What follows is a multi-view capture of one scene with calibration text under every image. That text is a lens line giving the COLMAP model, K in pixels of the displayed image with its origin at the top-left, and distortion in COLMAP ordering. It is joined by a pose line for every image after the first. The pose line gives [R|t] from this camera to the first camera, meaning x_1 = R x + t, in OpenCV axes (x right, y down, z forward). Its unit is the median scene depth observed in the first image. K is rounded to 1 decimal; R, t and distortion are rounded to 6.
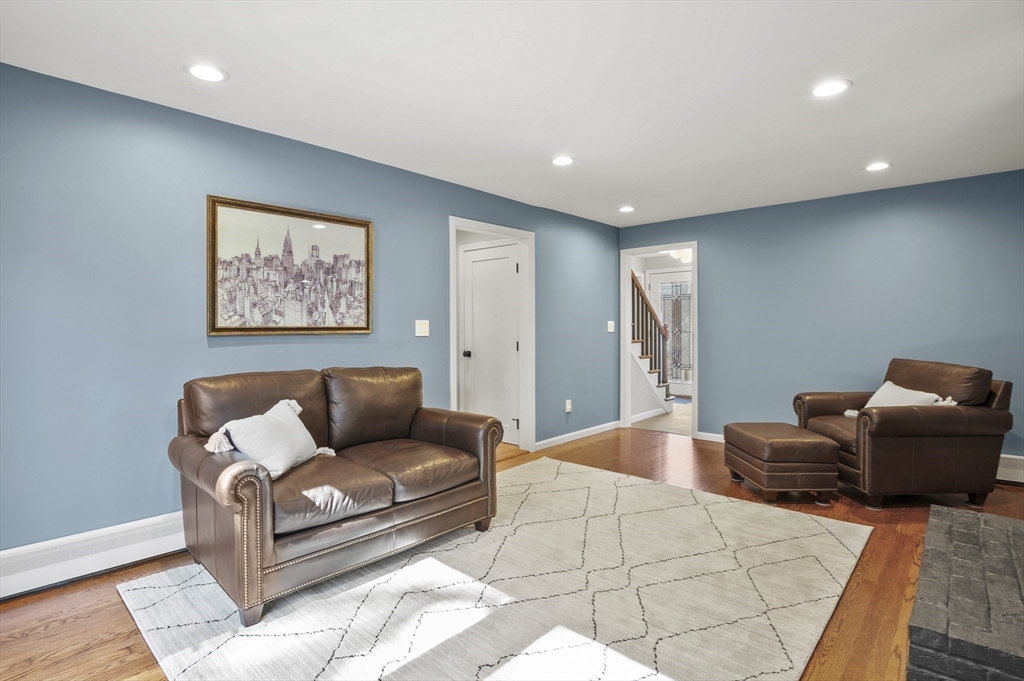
lens RADIAL K [[504.2, 0, 504.6], [0, 504.2, 344.1], [0, 0, 1]] dist [-0.010097, -0.000397]
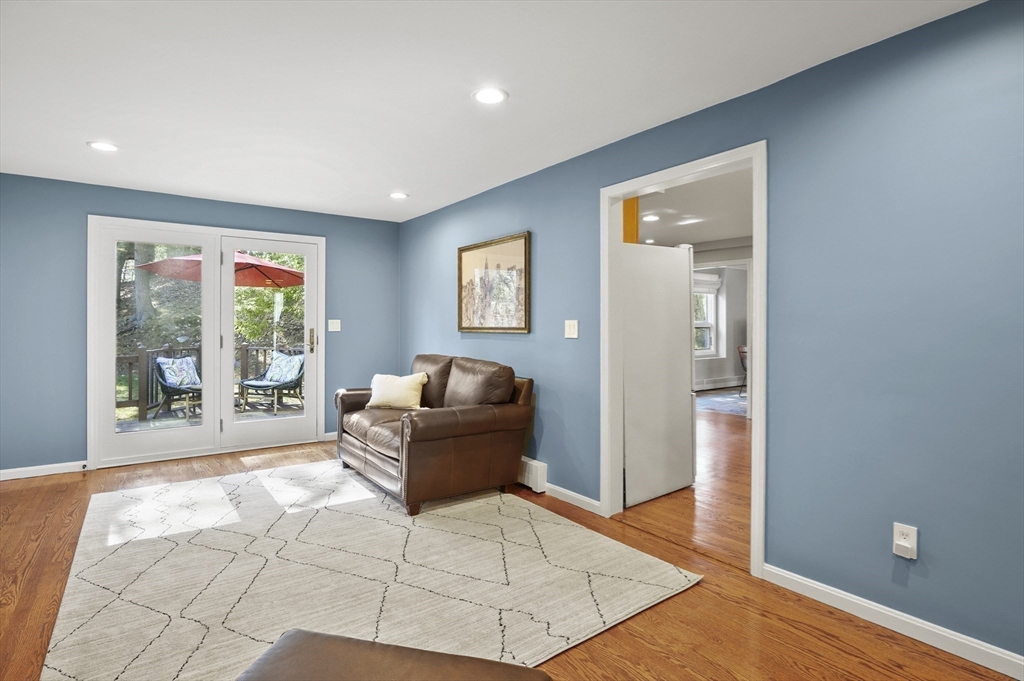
lens RADIAL K [[504.2, 0, 504.6], [0, 504.2, 344.1], [0, 0, 1]] dist [-0.010097, -0.000397]
pose [[-0.191434, 0.035038, -0.980880, 0.958170], [-0.036695, 0.998408, 0.042825, -0.050848], [0.980819, 0.044191, -0.189843, 1.368040]]
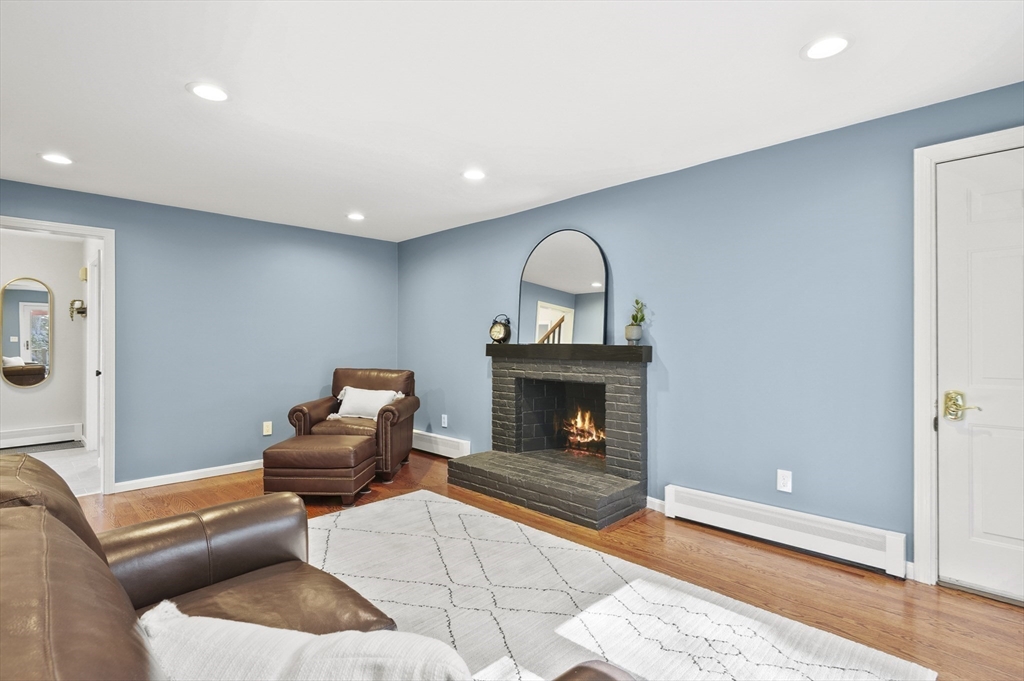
lens RADIAL K [[503.9, 0, 507.9], [0, 503.9, 348.1], [0, 0, 1]] dist [-0.002219, -0.000621]
pose [[0.035114, -0.010437, 0.999329, -0.619135], [0.030315, 0.999496, 0.009373, -0.026960], [-0.998923, 0.029965, 0.035412, 0.692753]]
